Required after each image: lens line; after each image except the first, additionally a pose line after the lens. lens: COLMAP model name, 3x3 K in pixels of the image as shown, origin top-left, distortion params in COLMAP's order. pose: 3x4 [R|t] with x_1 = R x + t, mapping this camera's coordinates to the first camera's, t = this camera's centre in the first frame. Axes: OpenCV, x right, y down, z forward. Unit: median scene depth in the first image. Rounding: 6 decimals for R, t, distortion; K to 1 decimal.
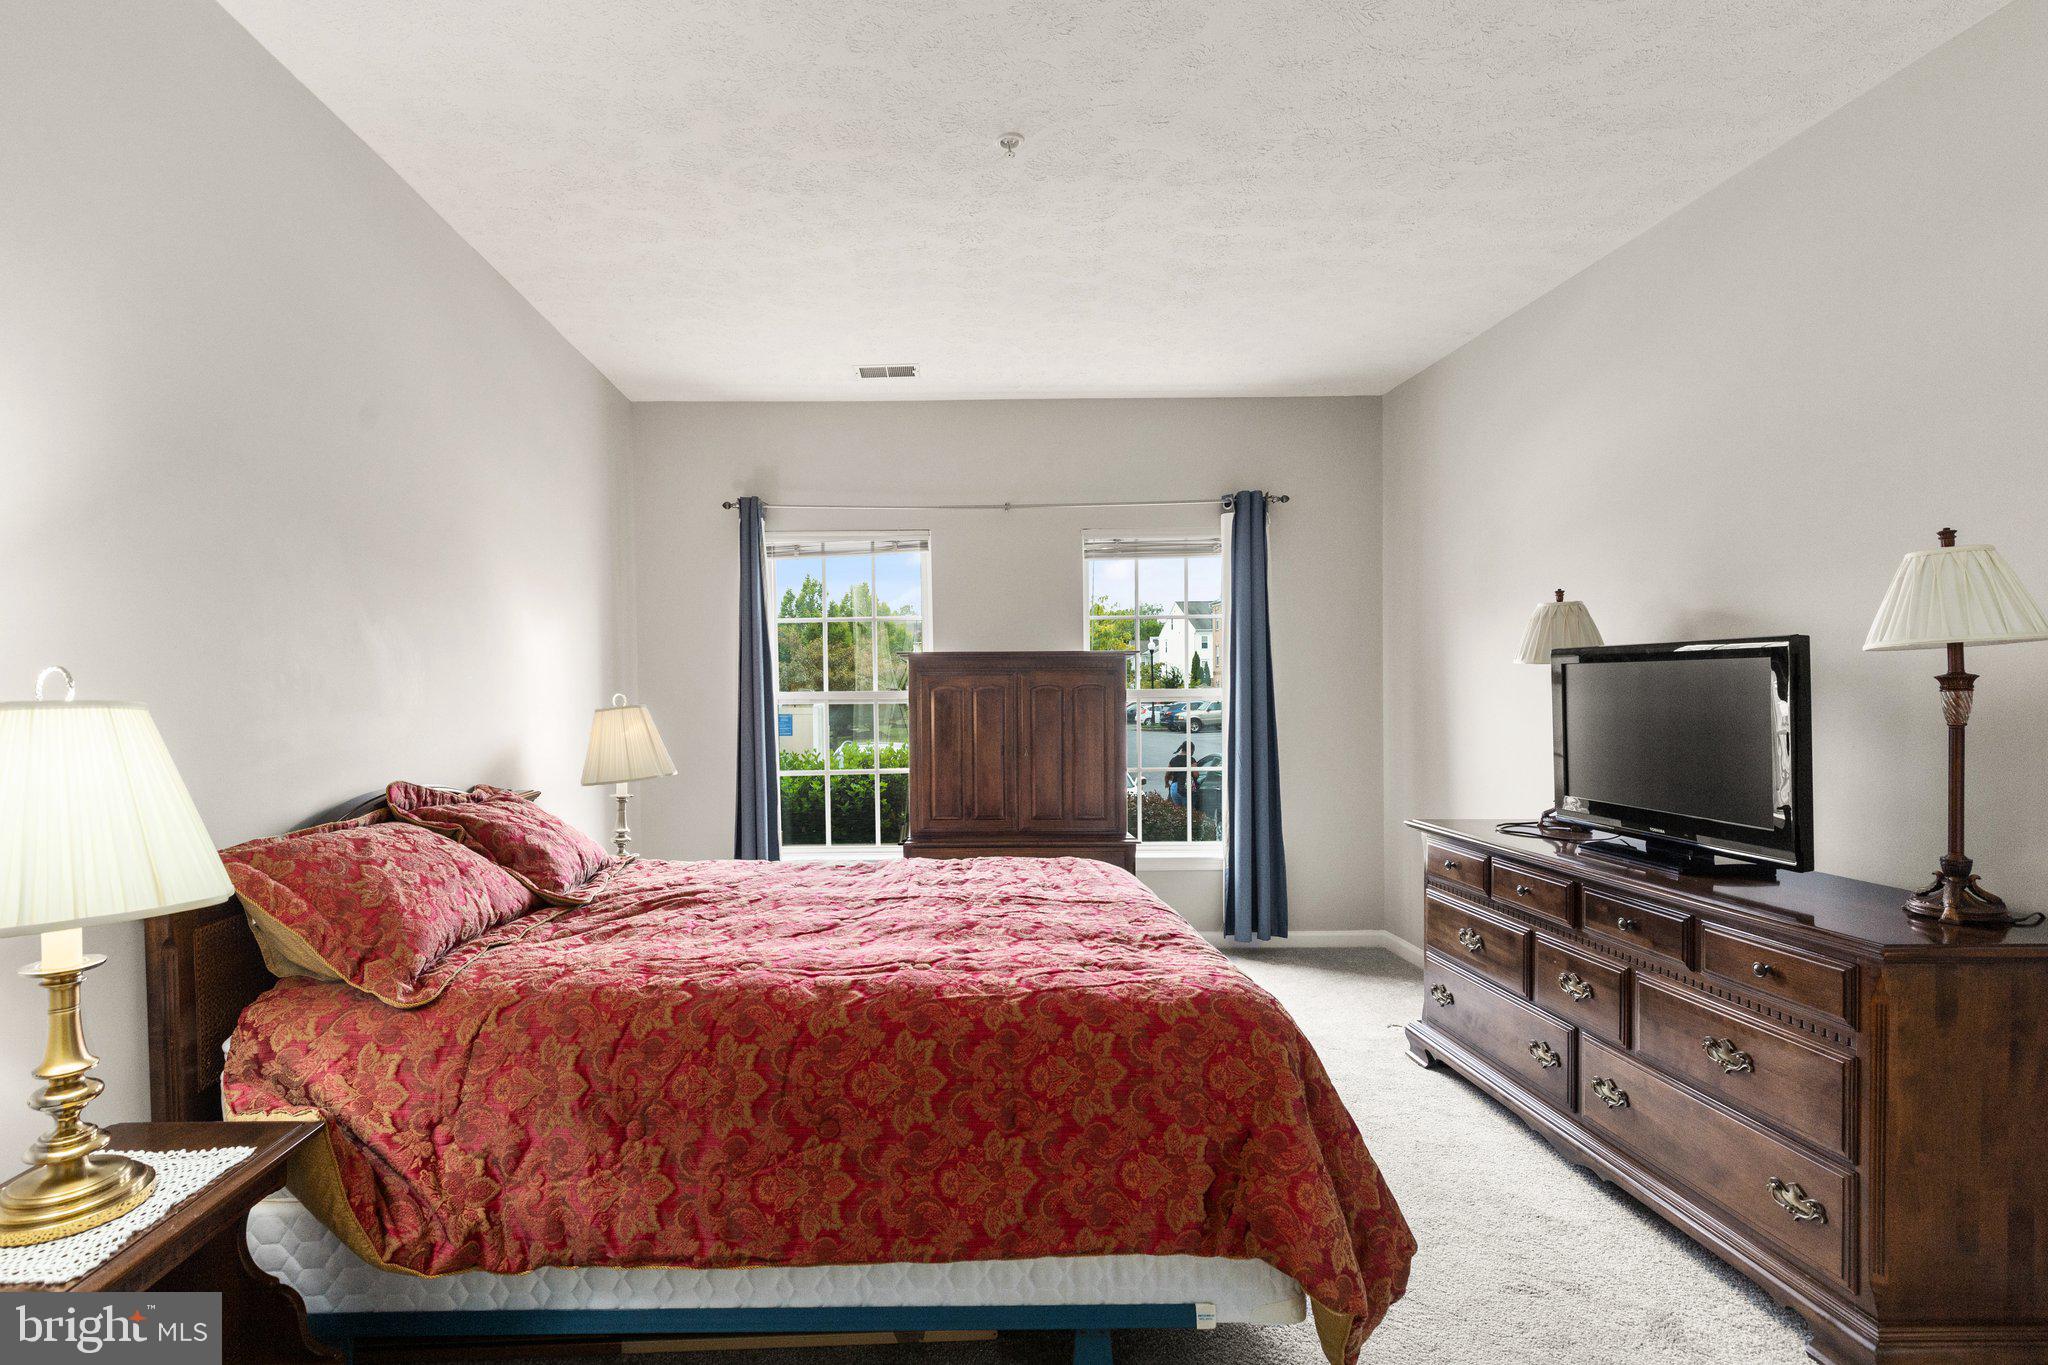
lens RADIAL K [[908.0, 0, 1044.7], [0, 908.0, 700.8], [0, 0, 1]] dist [0.003590, 0.000441]
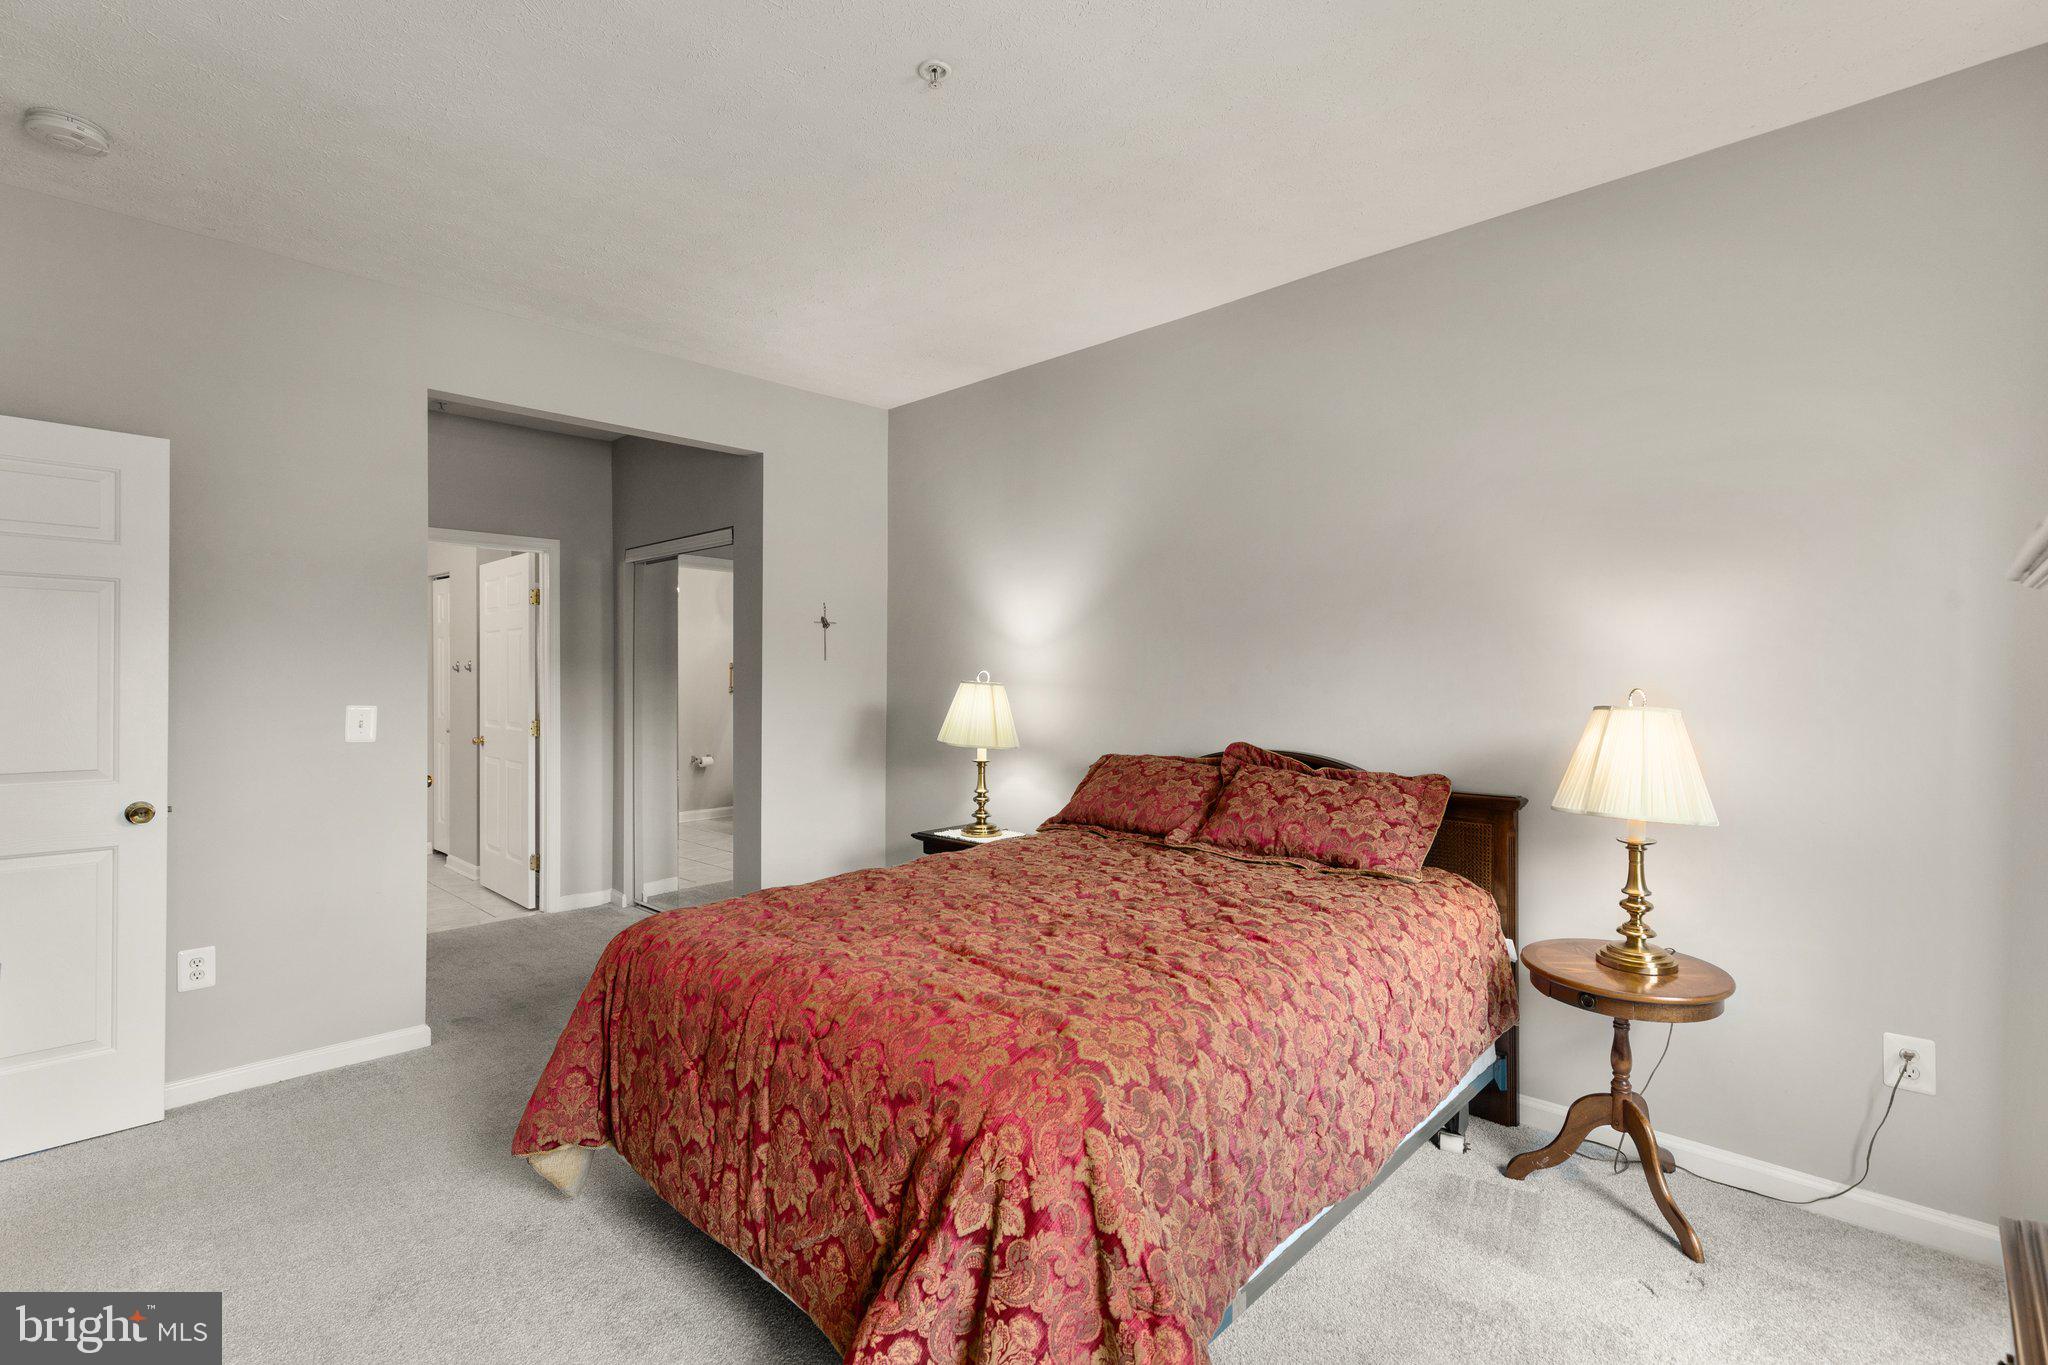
lens RADIAL K [[941.4, 0, 1024.0], [0, 941.4, 682.5], [0, 0, 1]] dist [0.002013, 0.000122]
pose [[-0.696606, 0.008927, -0.717398, 0.492406], [-0.010290, 0.999695, 0.022432, -0.027587], [0.717380, 0.023008, -0.696302, 1.341033]]
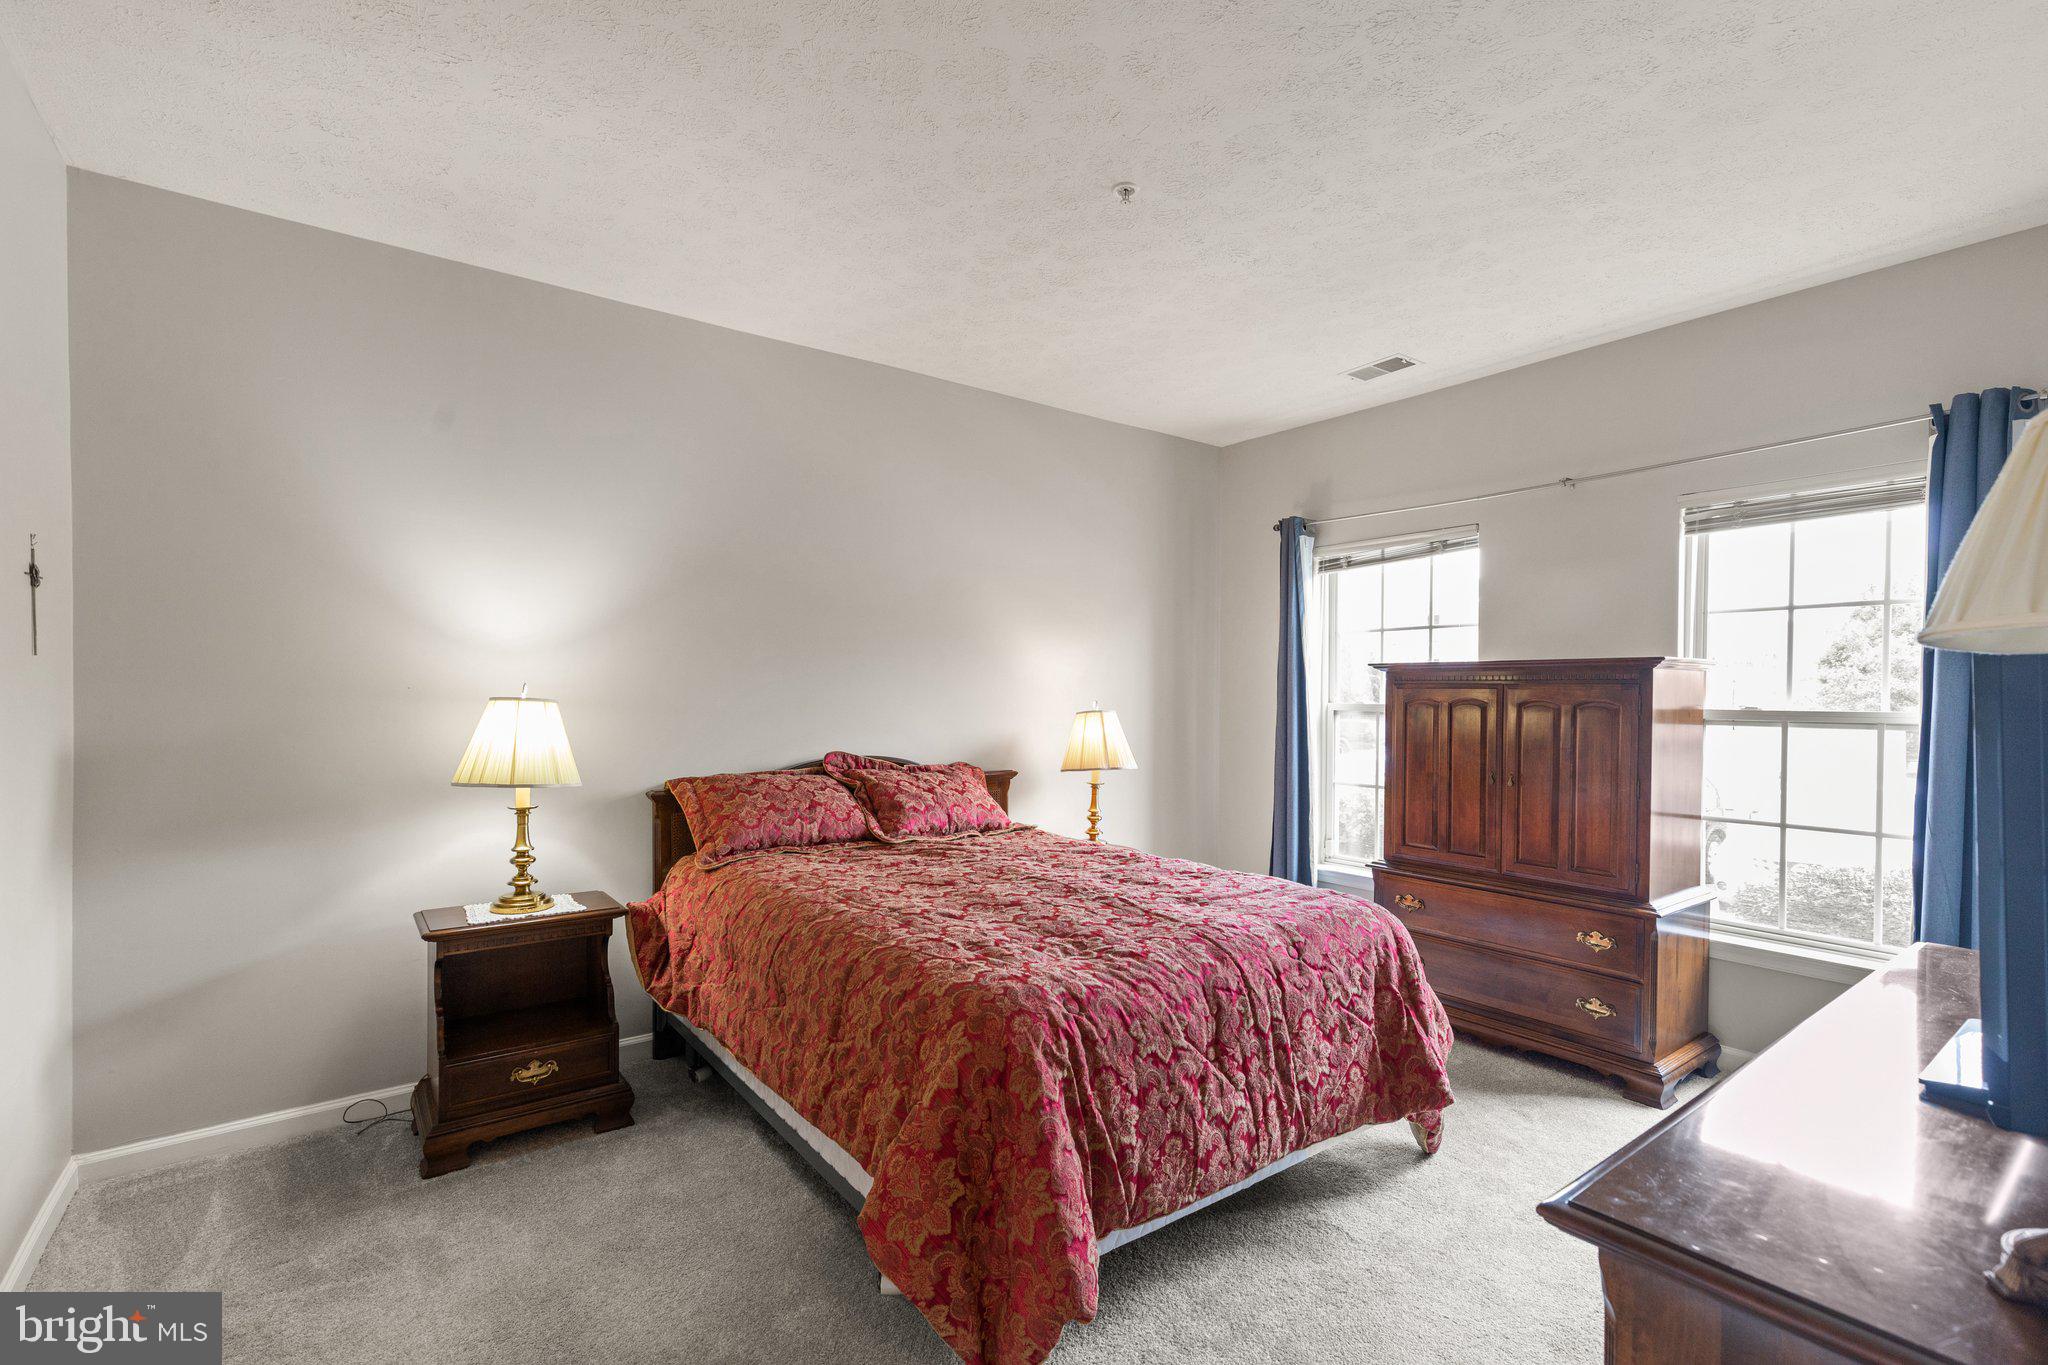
lens RADIAL K [[919.4, 0, 1029.7], [0, 919.4, 695.4], [0, 0, 1]] dist [-0.000785, -0.000170]
pose [[0.602021, 0.013887, -0.798360, 0.651001], [-0.025680, 0.999668, -0.001976, -0.014080], [0.798067, 0.021691, 0.602178, 0.227338]]
